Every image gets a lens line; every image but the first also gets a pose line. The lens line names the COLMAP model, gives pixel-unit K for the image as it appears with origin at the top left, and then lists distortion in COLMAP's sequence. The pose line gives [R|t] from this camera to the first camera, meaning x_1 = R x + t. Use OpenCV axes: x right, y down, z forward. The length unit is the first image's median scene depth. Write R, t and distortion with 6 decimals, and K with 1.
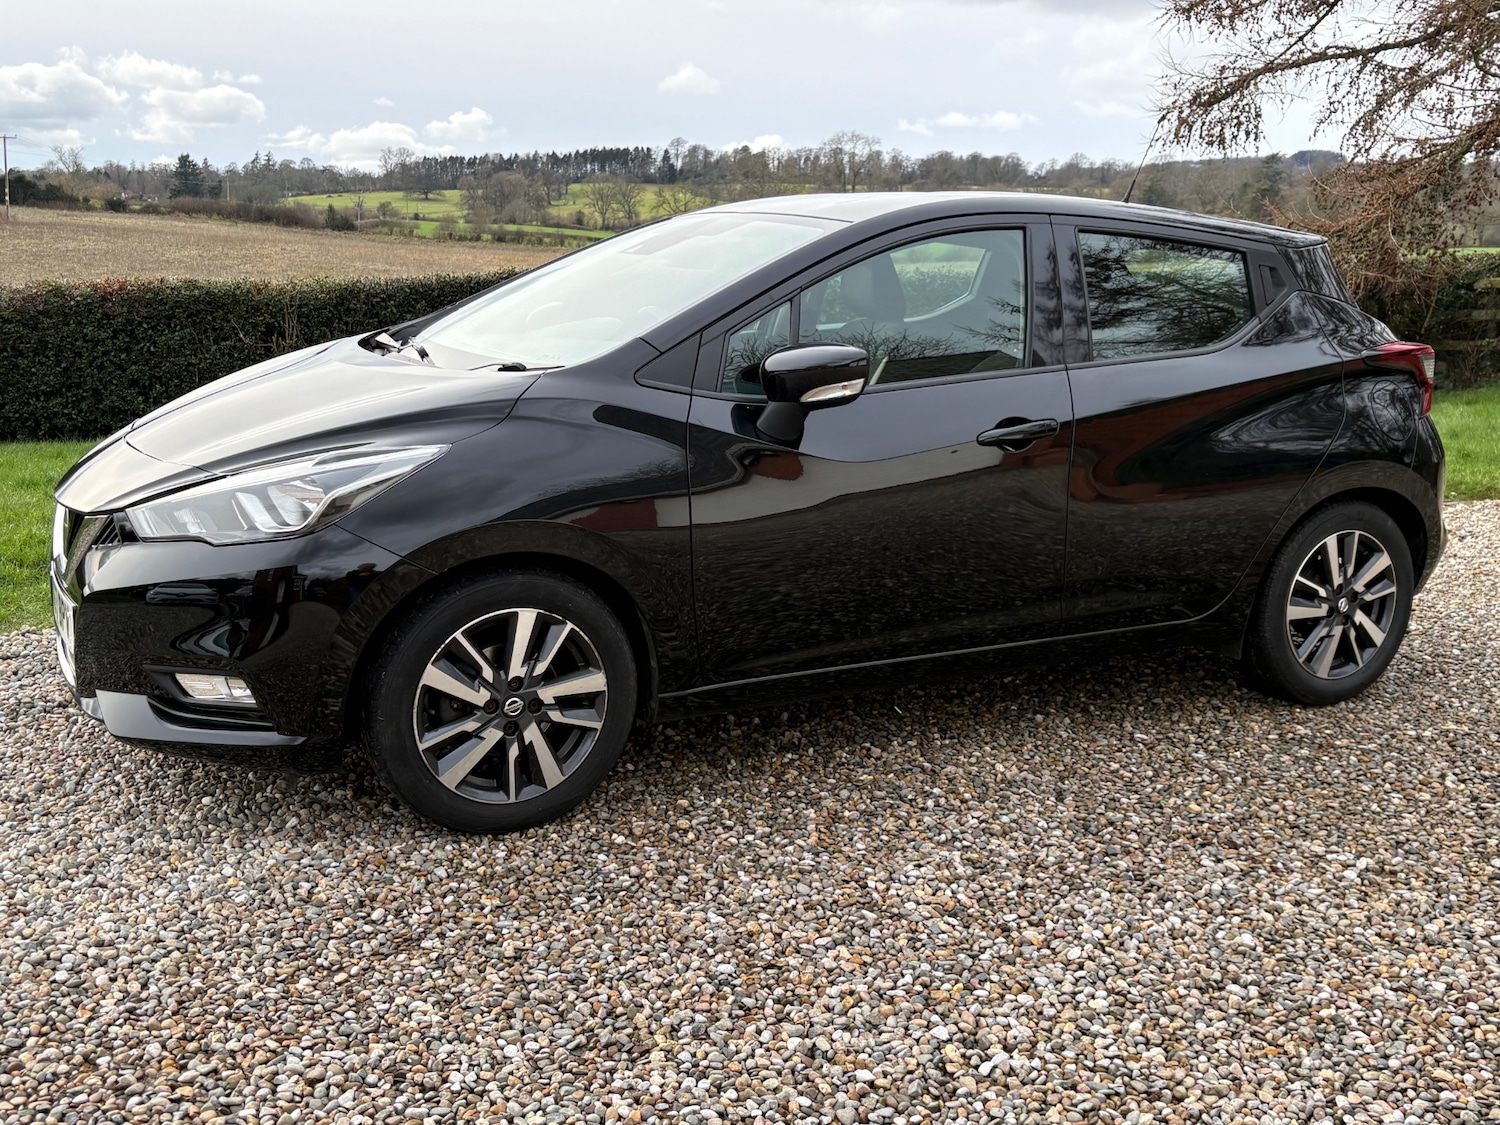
lens RADIAL K [[1570.9, 0, 751.2], [0, 1570.9, 492.2], [0, 0, 1]] dist [0.037258, -0.019481]
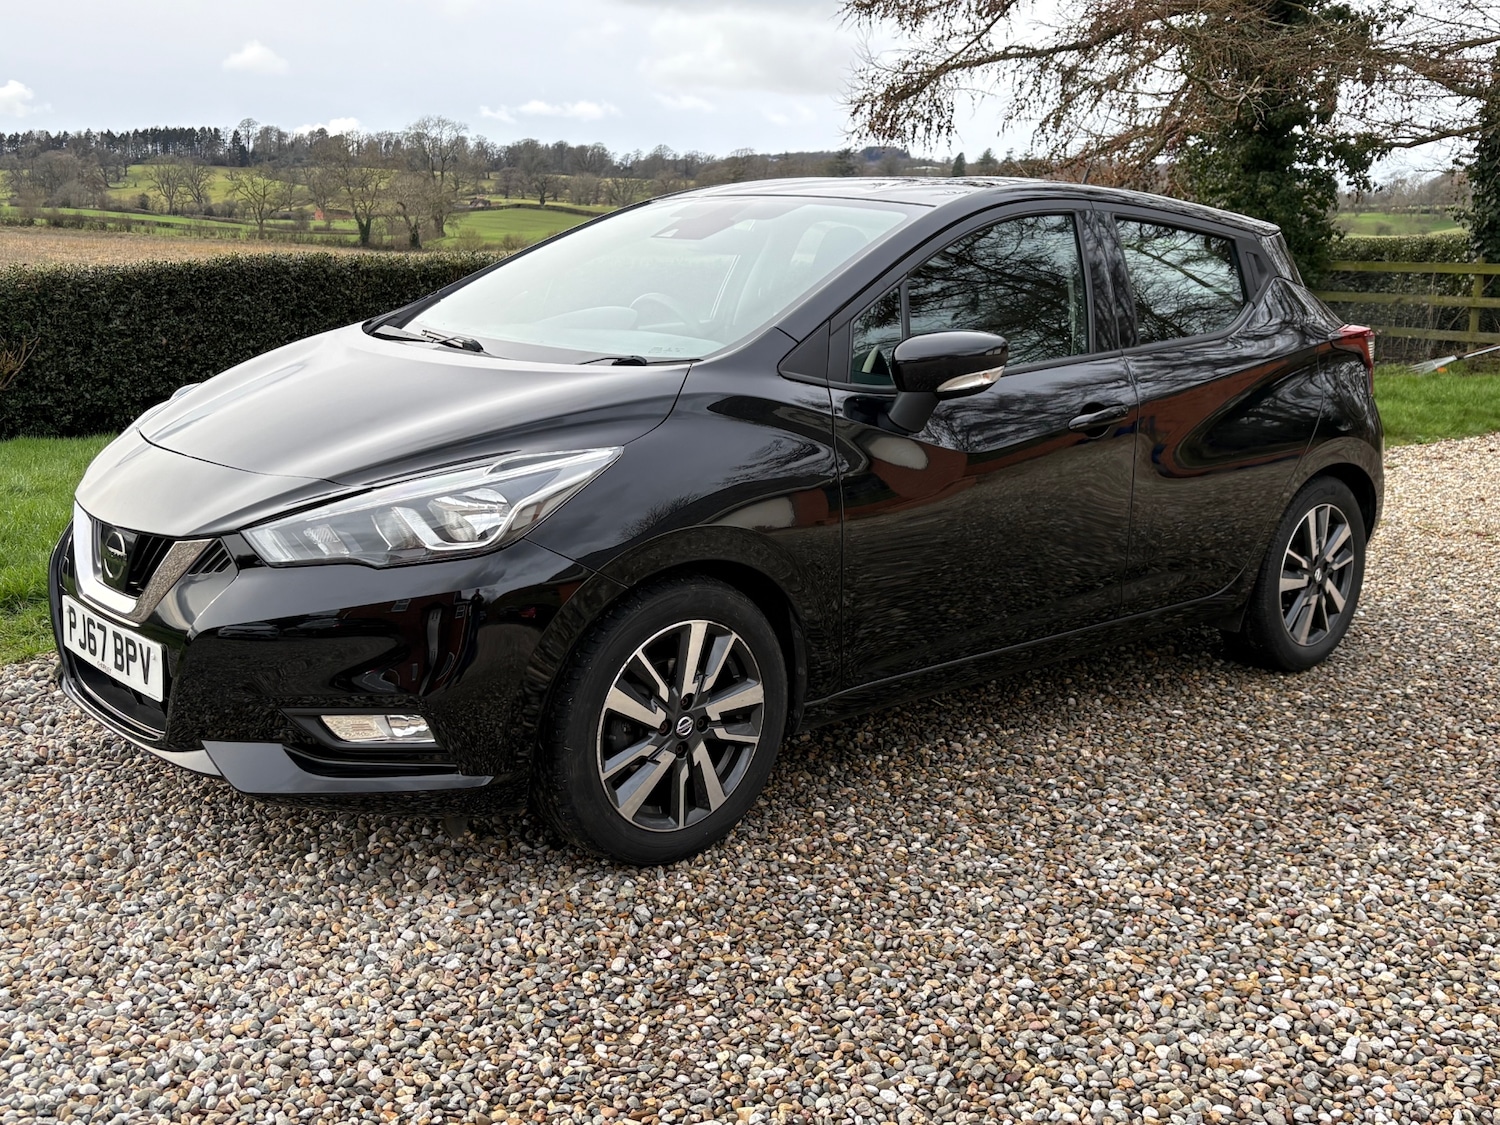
lens RADIAL K [[1573.4, 0, 746.1], [0, 1573.4, 502.9], [0, 0, 1]] dist [0.075374, -0.168473]
pose [[0.969720, -0.036524, 0.241474, -0.329941], [0.033396, 0.999297, 0.017034, -0.009953], [-0.241927, -0.008454, 0.970258, 0.087708]]
